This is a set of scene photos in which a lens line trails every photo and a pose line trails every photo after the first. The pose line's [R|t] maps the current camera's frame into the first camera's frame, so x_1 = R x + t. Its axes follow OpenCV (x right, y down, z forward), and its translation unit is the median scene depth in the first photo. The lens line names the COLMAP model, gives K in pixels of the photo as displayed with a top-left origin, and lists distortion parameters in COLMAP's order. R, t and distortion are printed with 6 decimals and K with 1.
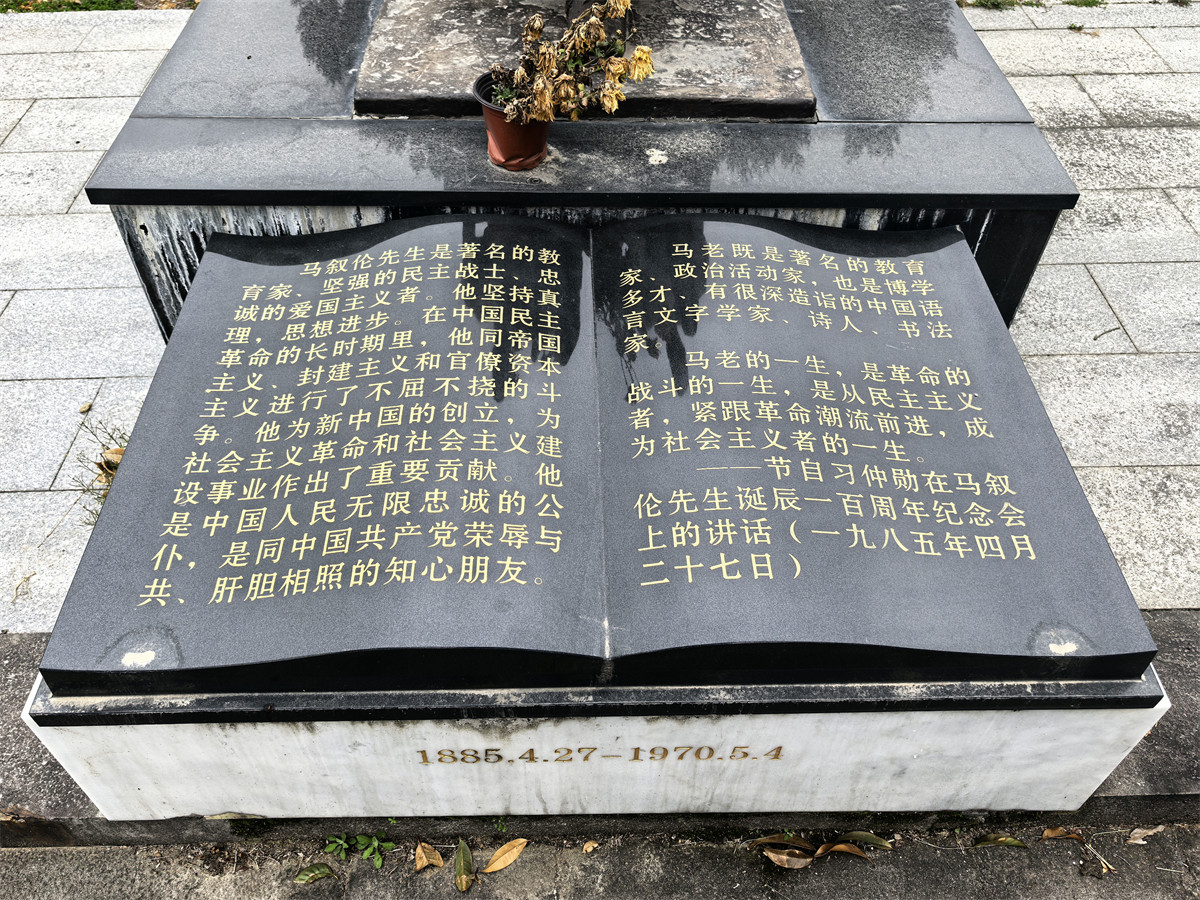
lens RADIAL K [[980.1, 0, 591.4], [0, 980.1, 451.2], [0, 0, 1]] dist [0.008422, -0.003757]
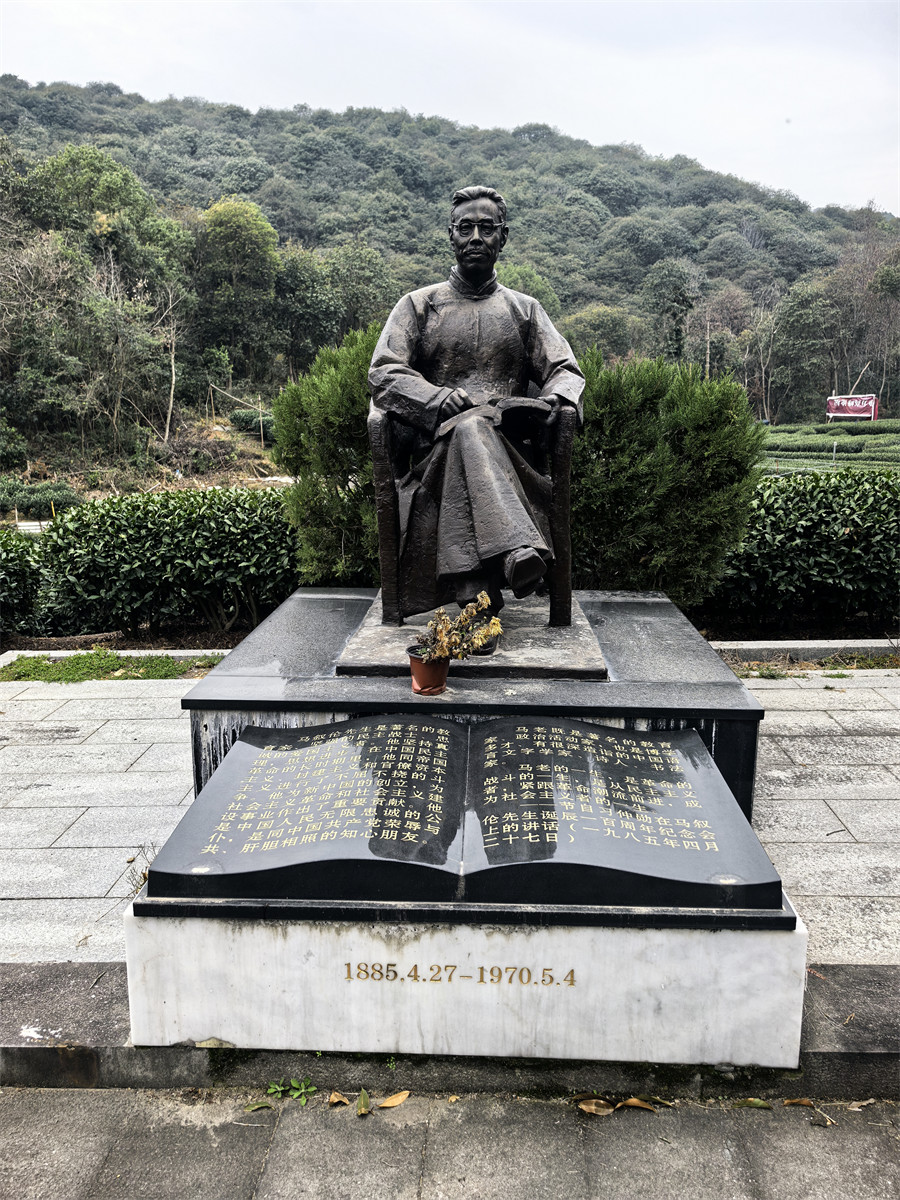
lens RADIAL K [[980.1, 0, 450.0], [0, 980.1, 600.0], [0, 0, 1]] dist [0.008422, -0.003757]
pose [[0.997792, 0.000050, -0.066413, 0.086434], [-0.037983, 0.820729, -0.570054, 0.620709], [0.054478, 0.571318, 0.818919, -0.555442]]
